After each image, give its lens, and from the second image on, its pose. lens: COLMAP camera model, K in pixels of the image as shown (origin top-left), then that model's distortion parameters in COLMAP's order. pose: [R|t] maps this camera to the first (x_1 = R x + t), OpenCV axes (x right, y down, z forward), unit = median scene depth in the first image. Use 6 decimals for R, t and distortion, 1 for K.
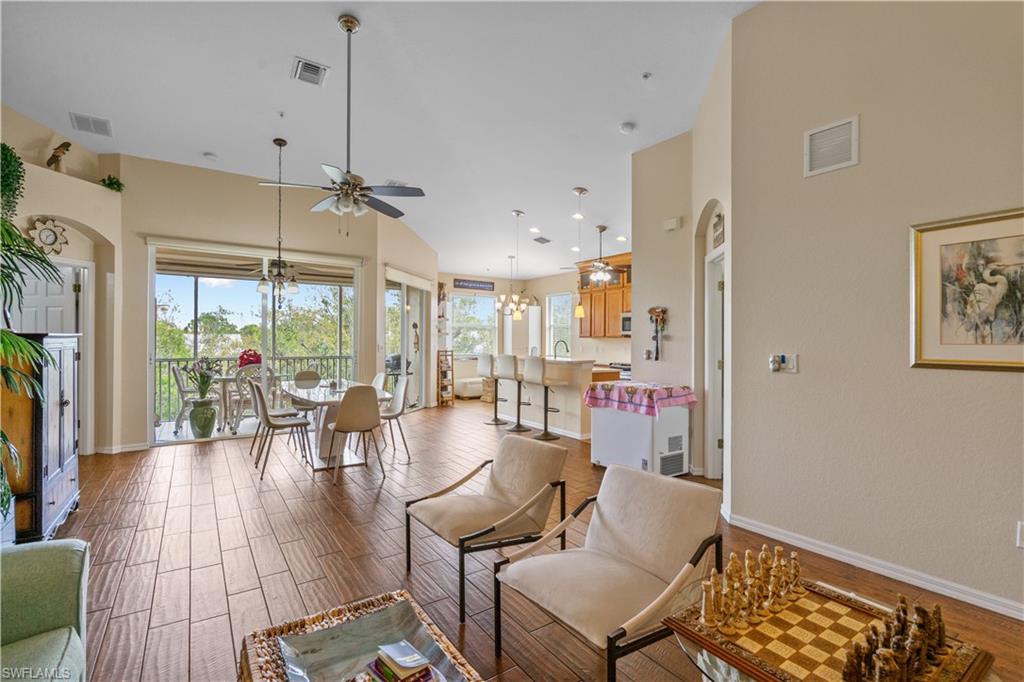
lens RADIAL K [[480.7, 0, 494.9], [0, 480.7, 338.2], [0, 0, 1]] dist [-0.000268, -0.000134]
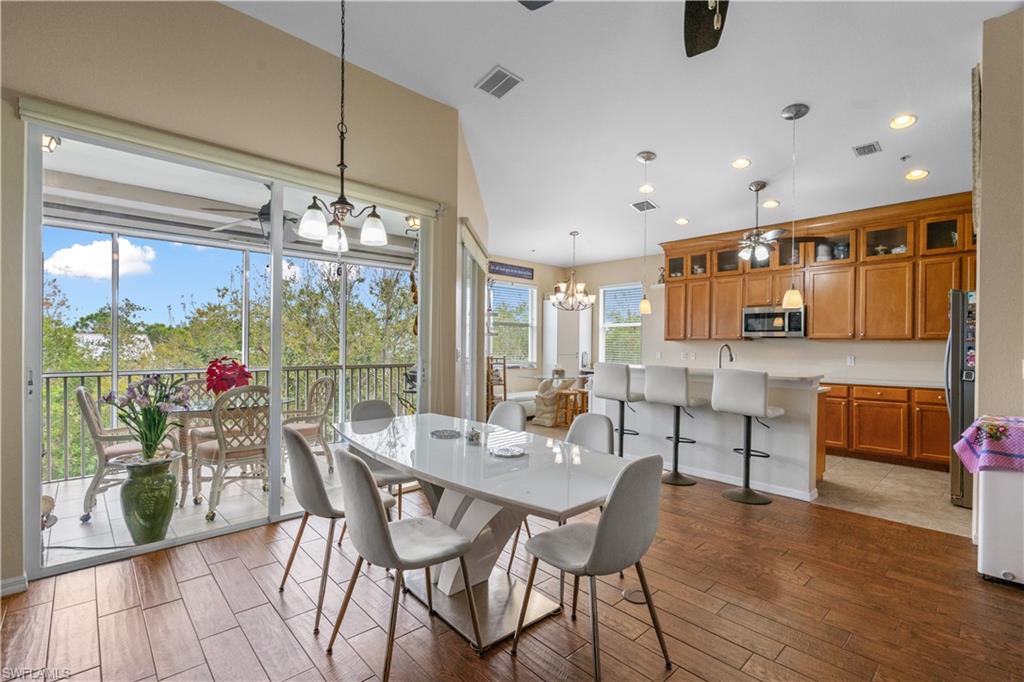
lens RADIAL K [[464.8, 0, 498.7], [0, 464.8, 346.0], [0, 0, 1]] dist [0.000972, 0.000750]
pose [[0.988729, 0.006046, 0.149592, -0.254210], [-0.008114, 0.999880, 0.013217, 0.001622], [-0.149494, -0.014282, 0.988660, 0.373749]]
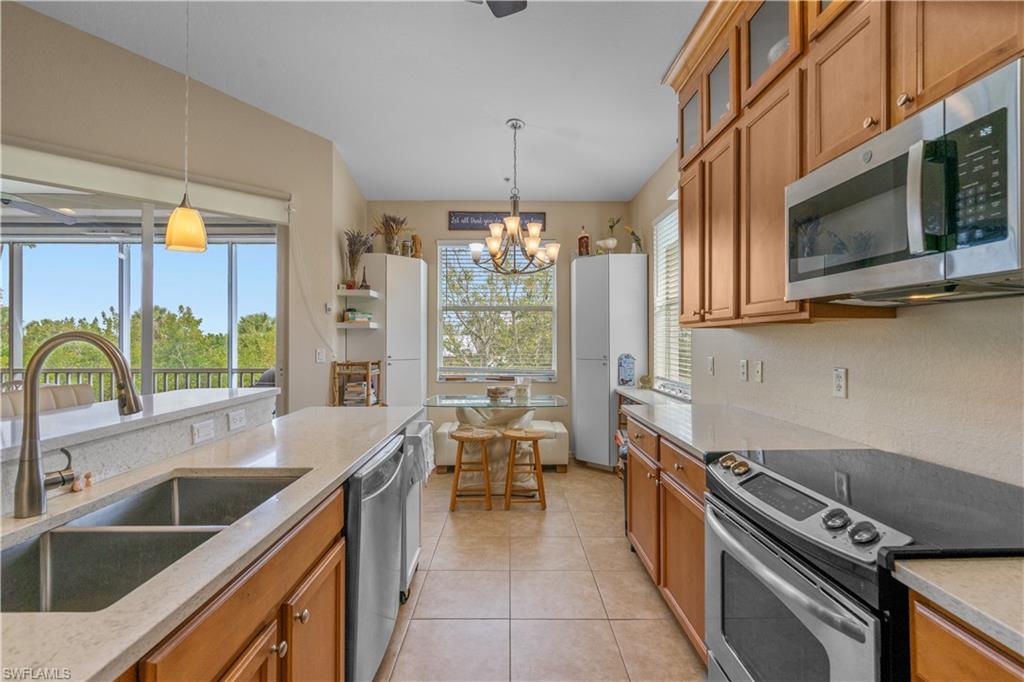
lens RADIAL K [[471.4, 0, 517.0], [0, 471.4, 338.6], [0, 0, 1]] dist [-0.002427, 0.001039]
pose [[0.846805, -0.005184, -0.531878, 0.317648], [0.006316, 0.999980, 0.000310, 0.006427], [0.531866, -0.003622, 0.846821, 0.895104]]
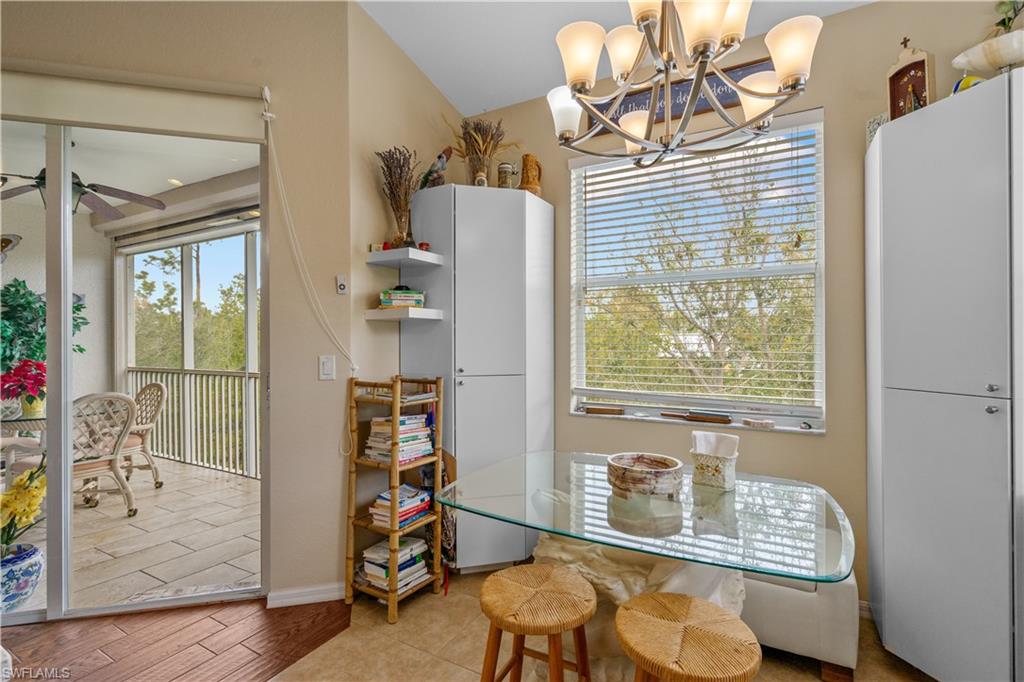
lens RADIAL K [[481.2, 0, 512.0], [0, 481.2, 341.0], [0, 0, 1]] dist [0.000534, 0.000715]
pose [[0.470222, -0.002197, -0.882546, 0.179492], [0.011896, 0.999922, 0.003849, 0.007350], [0.882468, -0.012309, 0.470211, 1.183812]]
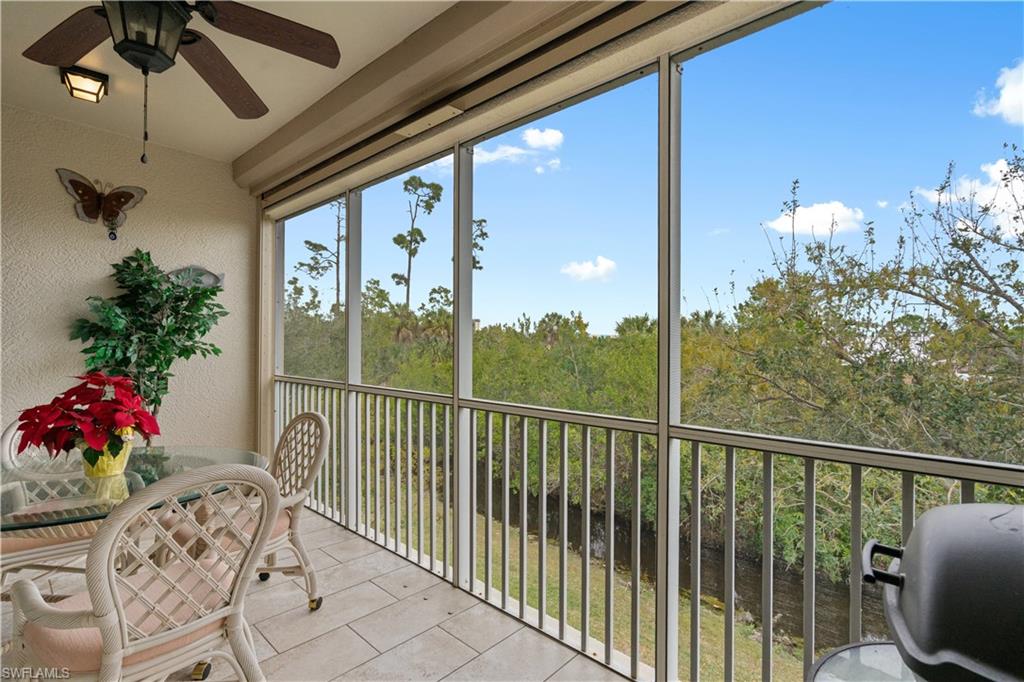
lens RADIAL K [[481.2, 0, 512.0], [0, 481.2, 341.0], [0, 0, 1]] dist [0.000534, 0.000715]
pose [[0.259667, -0.001996, -0.965696, -0.195515], [0.000091, 0.999998, -0.002042, 0.006194], [0.965698, 0.000442, 0.259667, 1.121055]]
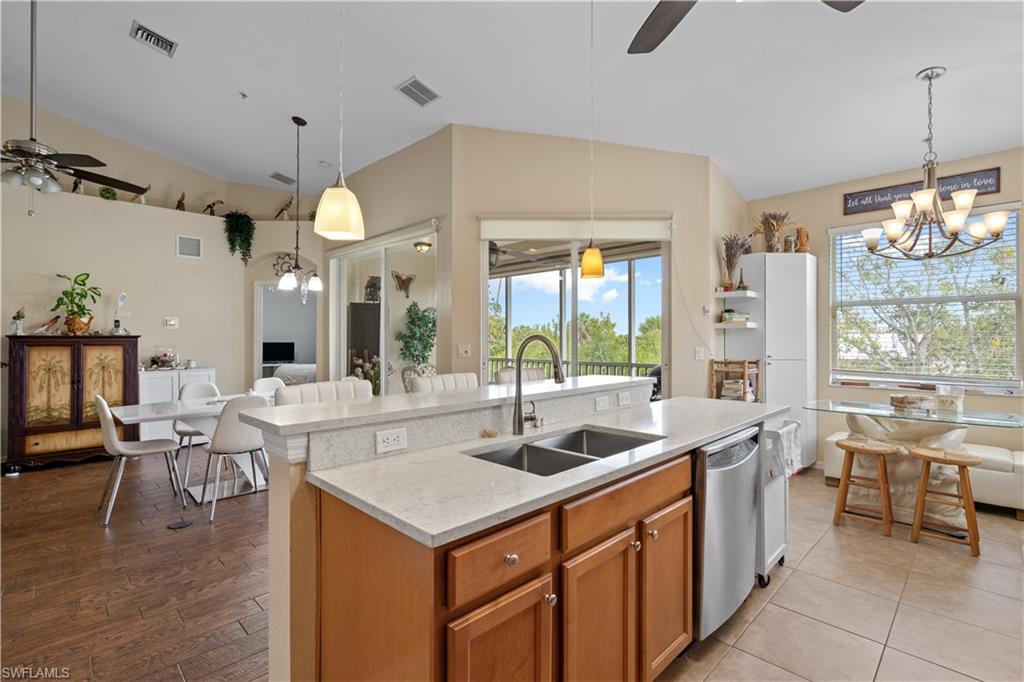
lens RADIAL K [[471.4, 0, 517.0], [0, 471.4, 338.6], [0, 0, 1]] dist [-0.002427, 0.001039]
pose [[0.211369, -0.006550, -0.977384, 0.372677], [0.008174, 0.999954, -0.004933, 0.006711], [0.977372, -0.006947, 0.211413, 0.881390]]
